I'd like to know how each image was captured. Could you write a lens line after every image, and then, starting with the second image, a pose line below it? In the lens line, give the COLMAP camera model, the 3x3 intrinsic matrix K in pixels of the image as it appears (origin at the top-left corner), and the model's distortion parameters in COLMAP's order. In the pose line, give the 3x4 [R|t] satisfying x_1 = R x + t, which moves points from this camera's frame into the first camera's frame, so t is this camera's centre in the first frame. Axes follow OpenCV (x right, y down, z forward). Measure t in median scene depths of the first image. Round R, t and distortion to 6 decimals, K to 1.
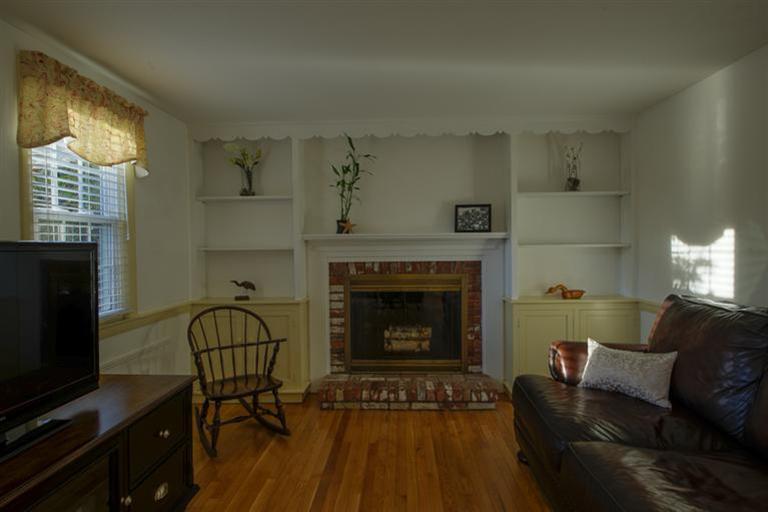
lens RADIAL K [[449.0, 0, 384.0], [0, 449.0, 256.0], [0, 0, 1]] dist [0.003728, 0.000039]
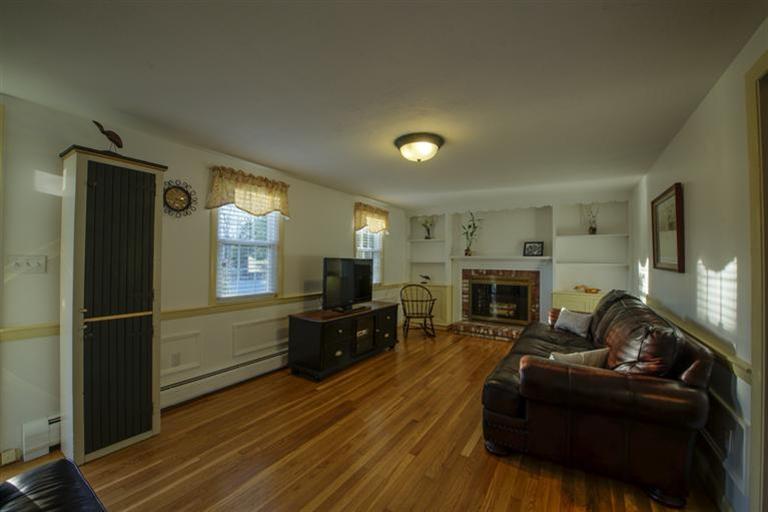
lens RADIAL K [[306.2, 0, 384.0], [0, 306.2, 256.0], [0, 0, 1]] dist [-0.013072, -0.000614]
pose [[0.861247, 0.013814, -0.507999, 0.321812], [-0.032759, 0.999061, -0.028371, 0.006398], [0.507130, 0.041076, 0.860890, -0.498501]]
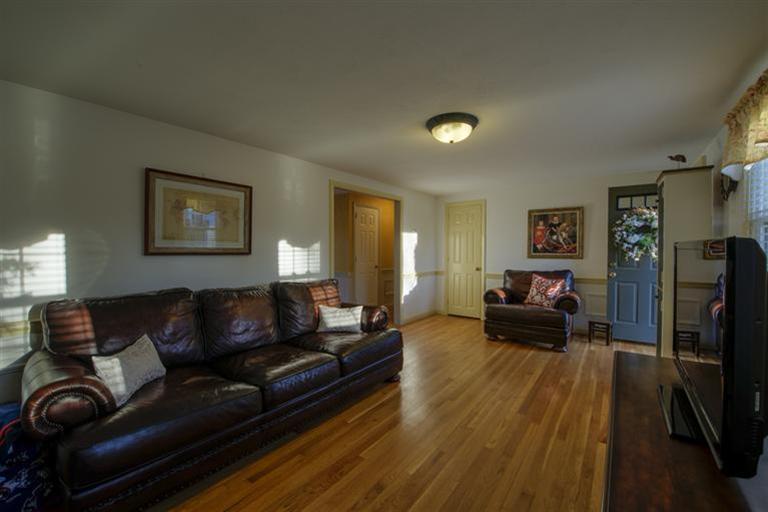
lens RADIAL K [[306.2, 0, 384.0], [0, 306.2, 256.0], [0, 0, 1]] dist [-0.013072, -0.000614]
pose [[-0.821907, -0.005601, 0.569595, -0.236857], [0.019126, 0.999116, 0.037423, -0.011722], [-0.569301, 0.041653, -0.821073, 0.802919]]
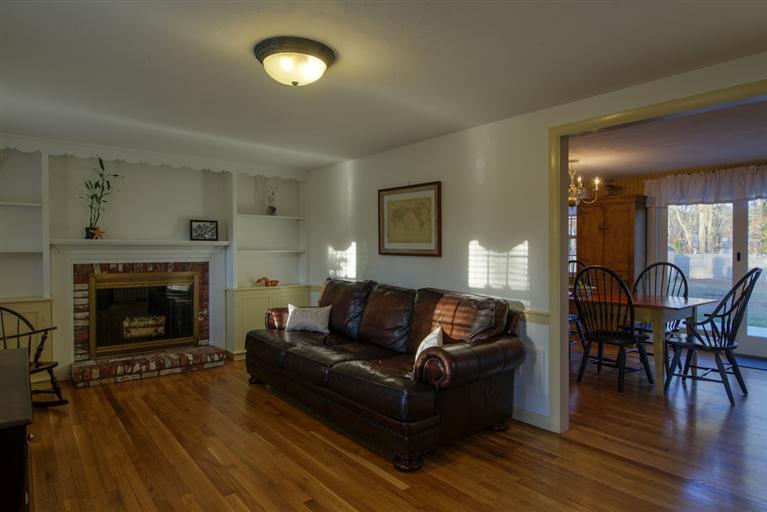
lens RADIAL K [[462.0, 0, 383.5], [0, 462.0, 256.0], [0, 0, 1]] dist [0.005613, -0.000266]
pose [[0.761289, 0.001531, 0.648411, -0.303792], [0.008255, 0.999893, -0.012052, 0.015455], [-0.648360, 0.014528, 0.761195, -0.429861]]
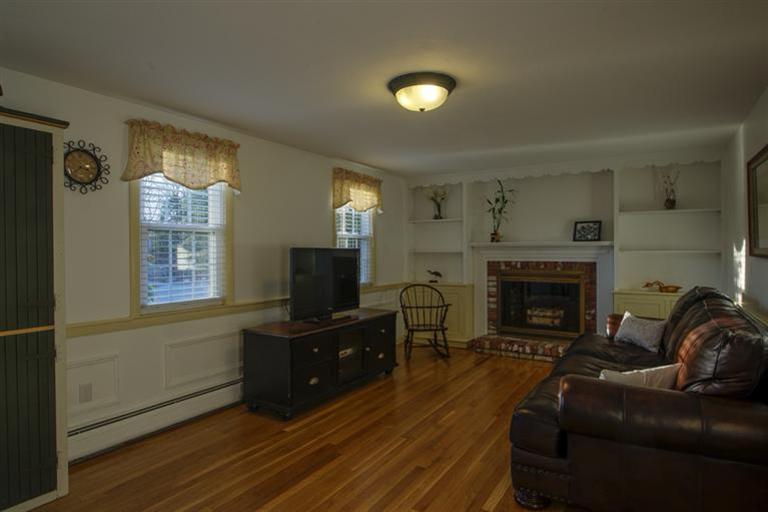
lens RADIAL K [[449.0, 0, 384.0], [0, 449.0, 256.0], [0, 0, 1]] dist [0.003728, 0.000039]
pose [[0.870014, 0.014253, -0.492820, 0.345553], [-0.018085, 0.999832, -0.003009, 0.008831], [0.492695, 0.011530, 0.870126, -0.535626]]
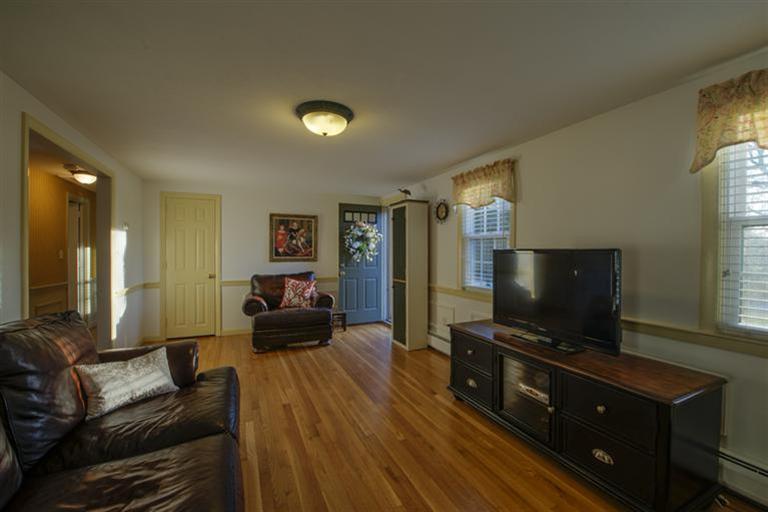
lens RADIAL K [[312.3, 0, 384.0], [0, 312.3, 256.0], [0, 0, 1]] dist [-0.032688, -0.000141]
pose [[-0.894092, 0.011052, -0.447746, 0.201384], [-0.005155, 0.999375, 0.034962, -0.015755], [0.447853, 0.033567, -0.893477, 0.762752]]
